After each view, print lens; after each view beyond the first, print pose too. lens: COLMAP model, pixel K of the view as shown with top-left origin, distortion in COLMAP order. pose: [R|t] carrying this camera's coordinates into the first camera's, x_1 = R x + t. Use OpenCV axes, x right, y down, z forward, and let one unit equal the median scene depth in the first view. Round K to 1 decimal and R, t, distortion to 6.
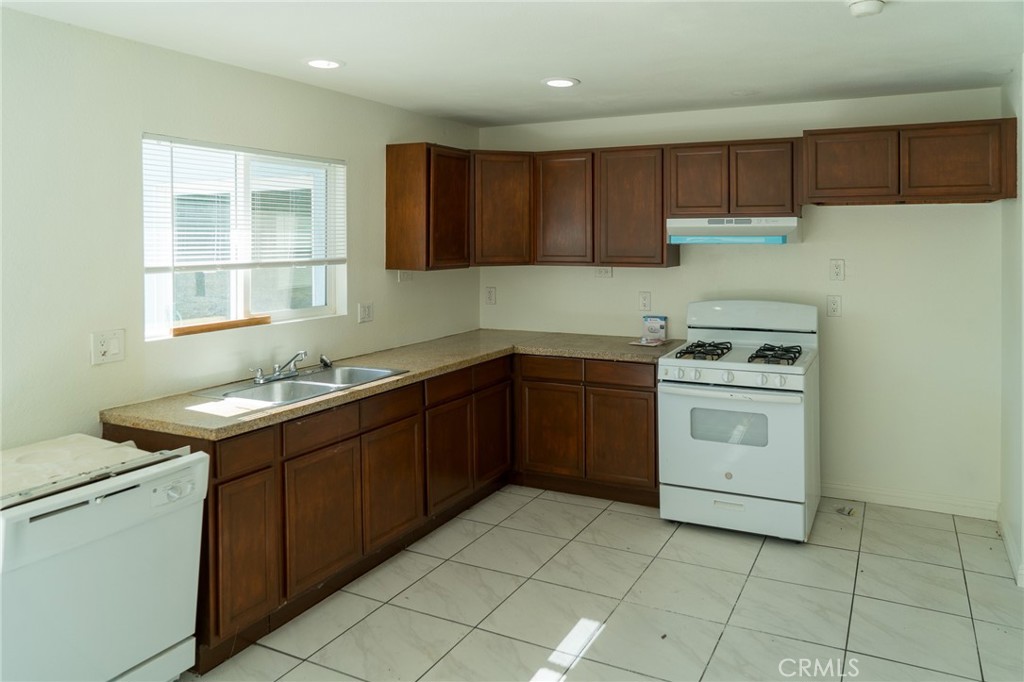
lens RADIAL K [[821.1, 0, 510.7], [0, 821.1, 242.1], [0, 0, 1]] dist [-0.003076, -0.001988]
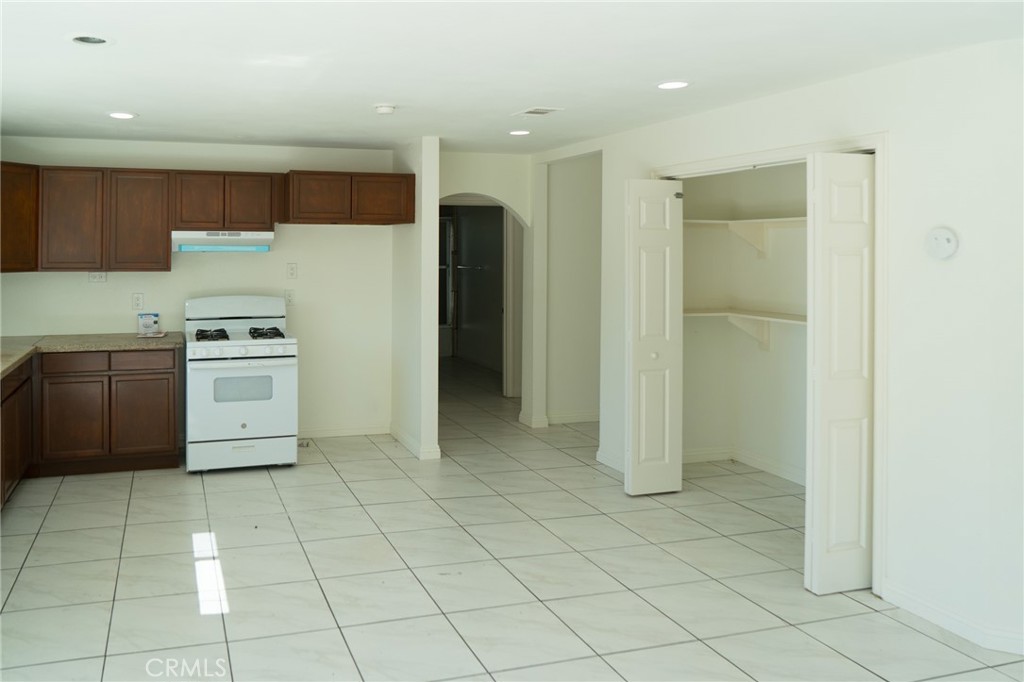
lens RADIAL K [[821.1, 0, 510.7], [0, 821.1, 242.1], [0, 0, 1]] dist [-0.003076, -0.001988]
pose [[0.655298, 0.012284, 0.755271, -0.412940], [0.002874, 0.999820, -0.018755, 0.012742], [-0.755365, 0.014461, 0.655145, -0.179470]]
